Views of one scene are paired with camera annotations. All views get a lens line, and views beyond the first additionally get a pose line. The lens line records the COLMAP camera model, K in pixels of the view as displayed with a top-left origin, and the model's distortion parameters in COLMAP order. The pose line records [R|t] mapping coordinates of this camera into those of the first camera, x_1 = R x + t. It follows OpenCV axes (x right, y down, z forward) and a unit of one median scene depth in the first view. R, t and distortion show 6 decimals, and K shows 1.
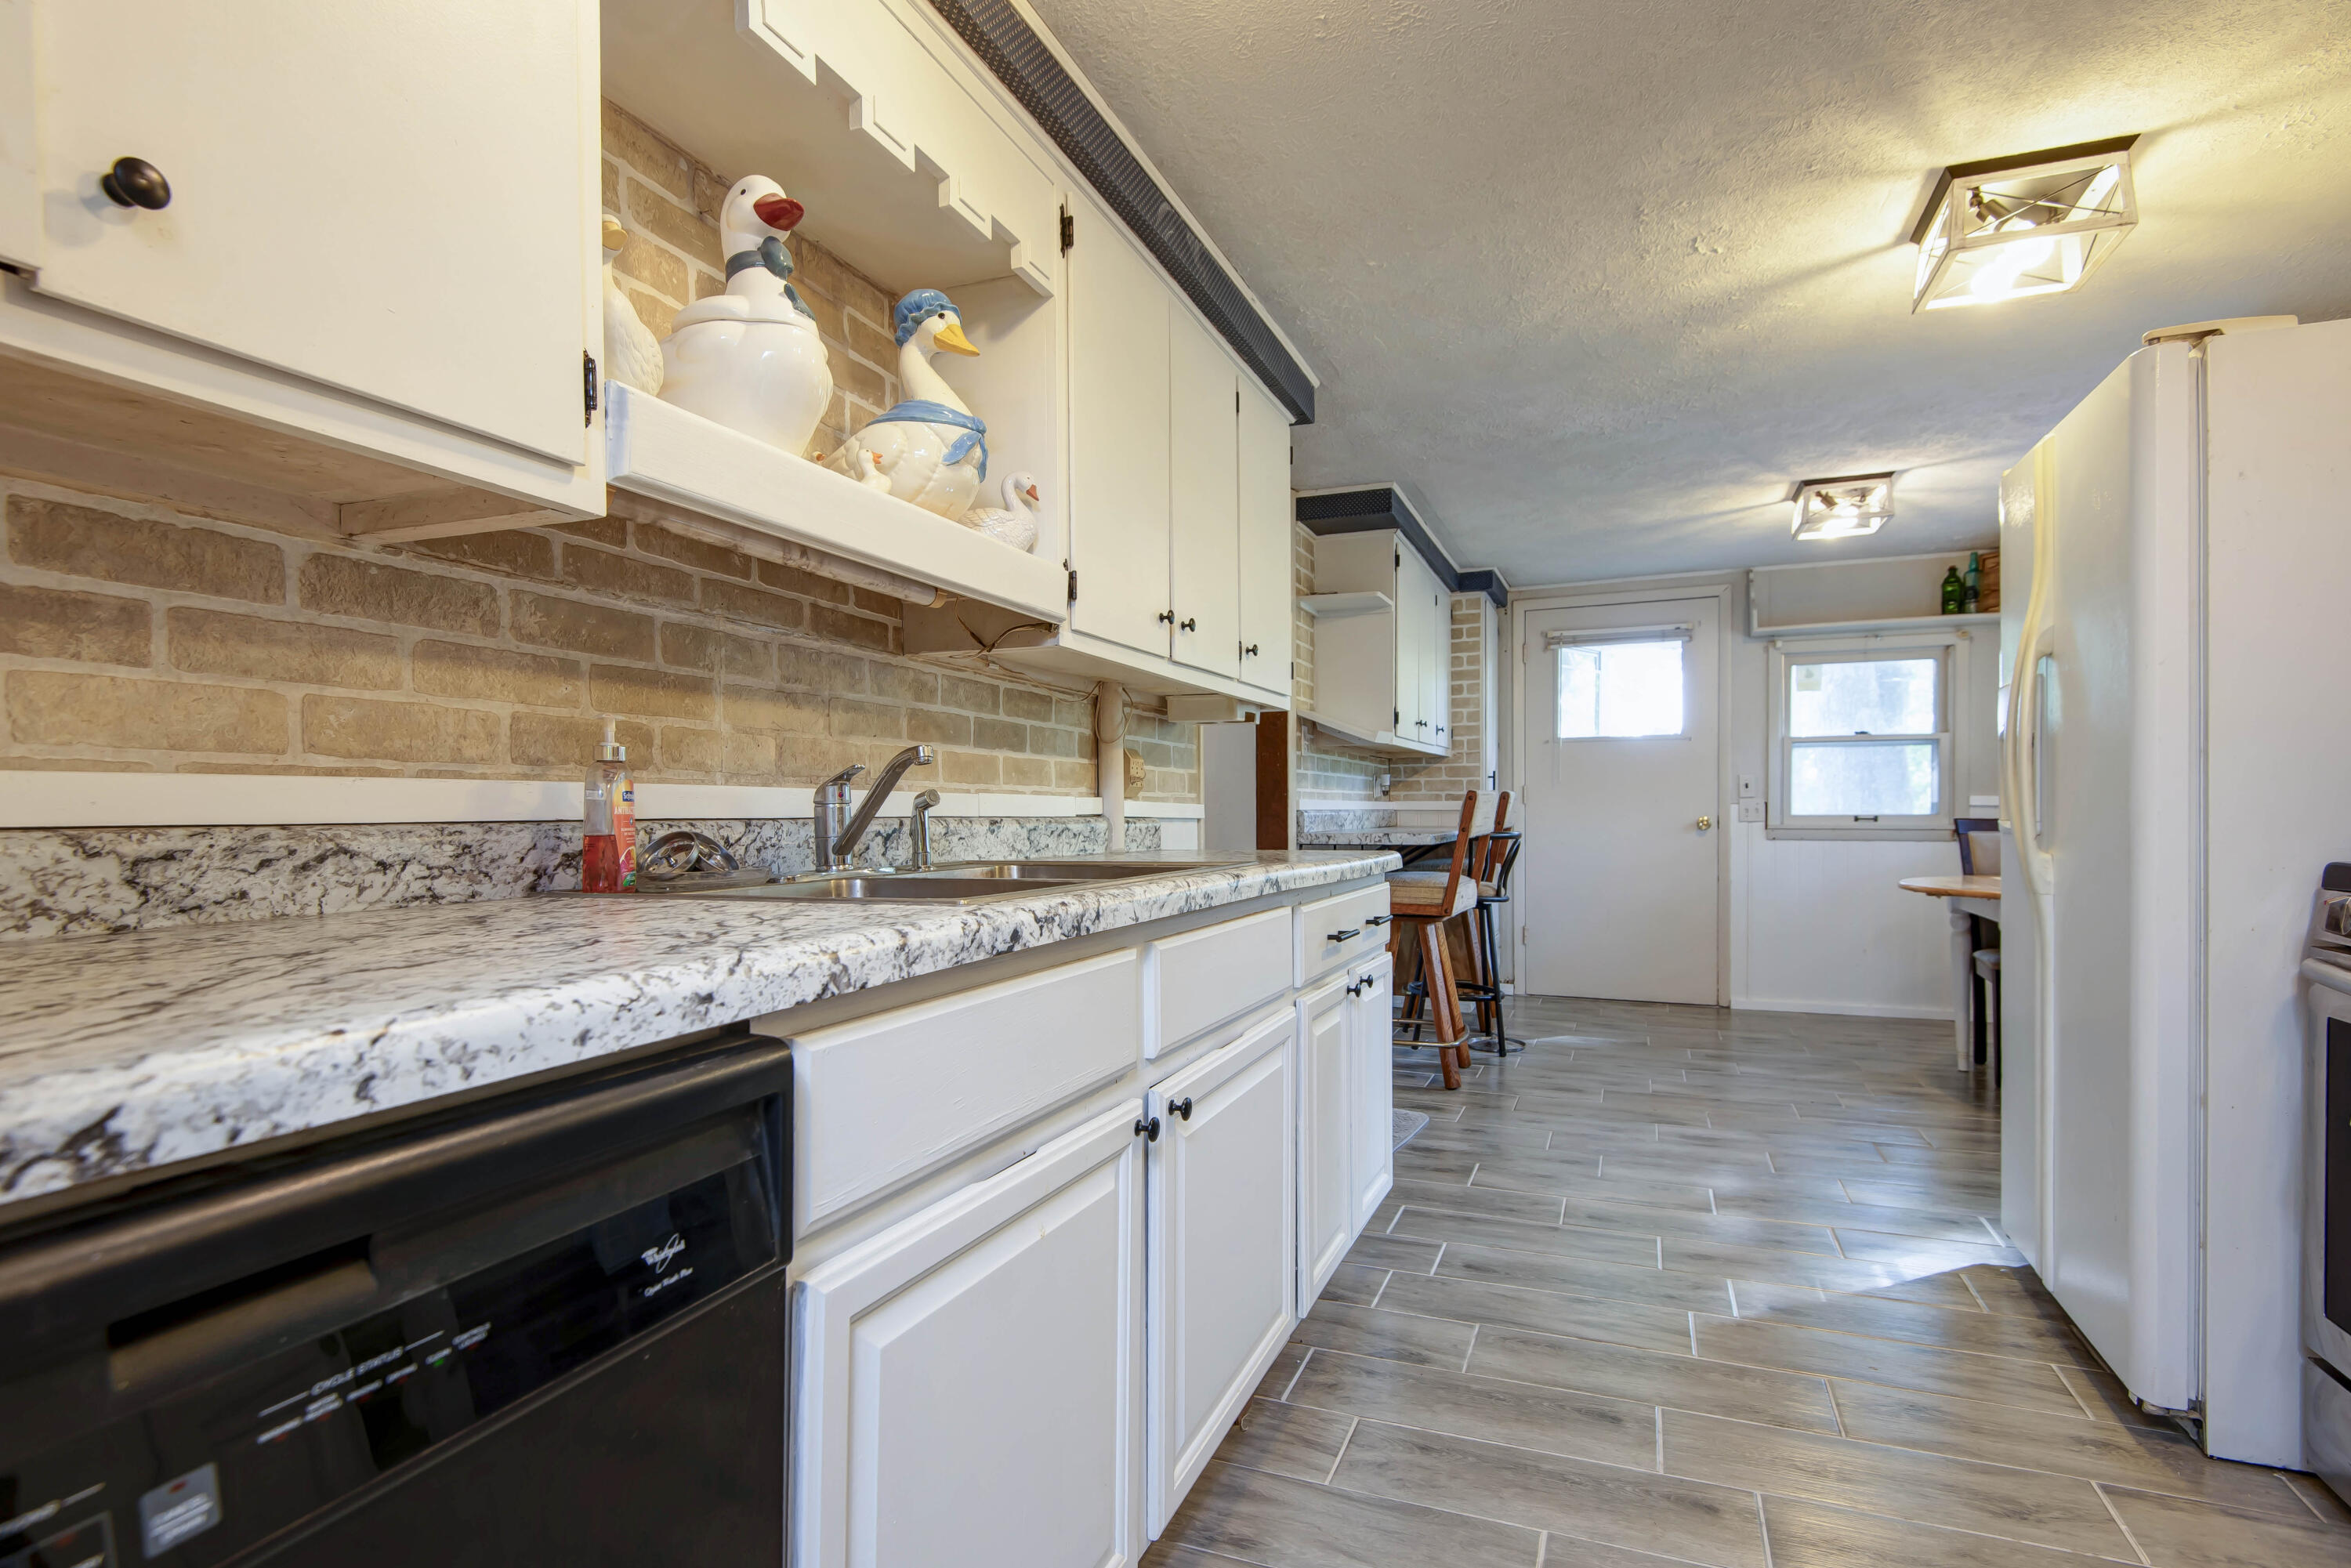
lens RADIAL K [[1085.3, 0, 1183.1], [0, 1085.3, 797.4], [0, 0, 1]] dist [0.002638, -0.002494]
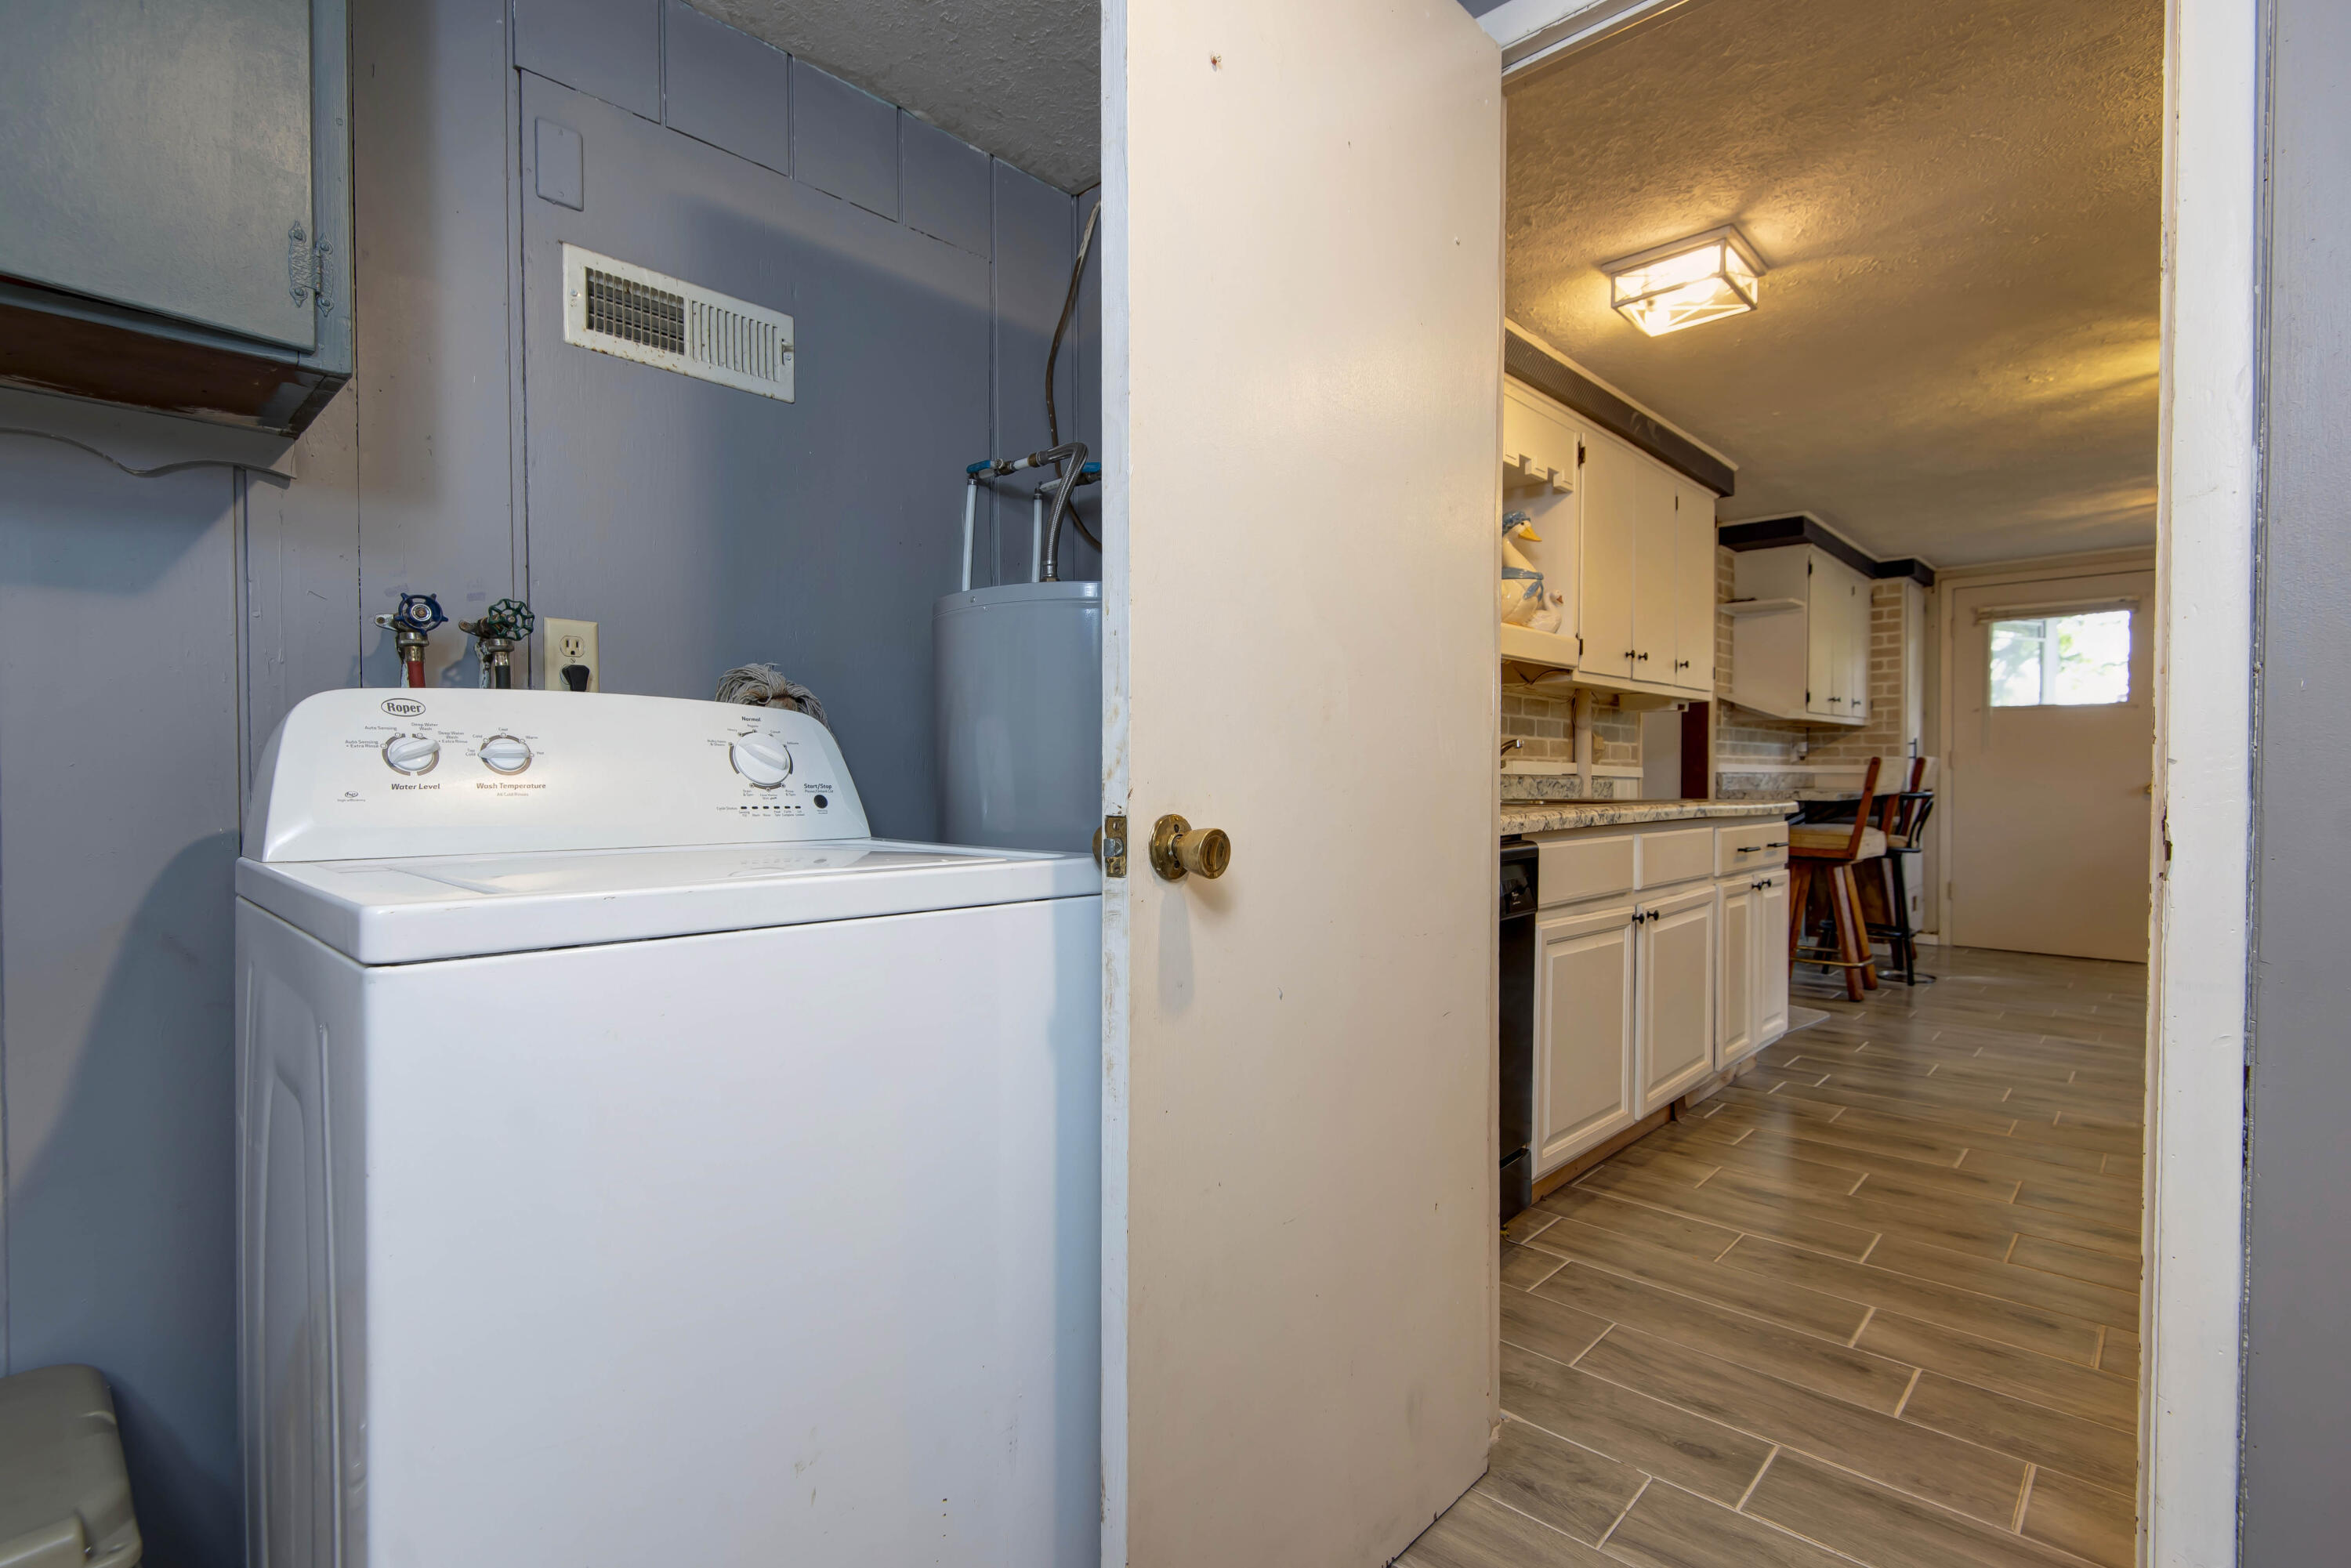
lens RADIAL K [[1085.3, 0, 1166.2], [0, 1085.3, 789.3], [0, 0, 1]] dist [0.002638, -0.002494]
pose [[0.934841, 0.007086, -0.354997, -0.046624], [0.001875, 0.999688, 0.024892, -0.001534], [0.355063, -0.023936, 0.934536, -0.427234]]
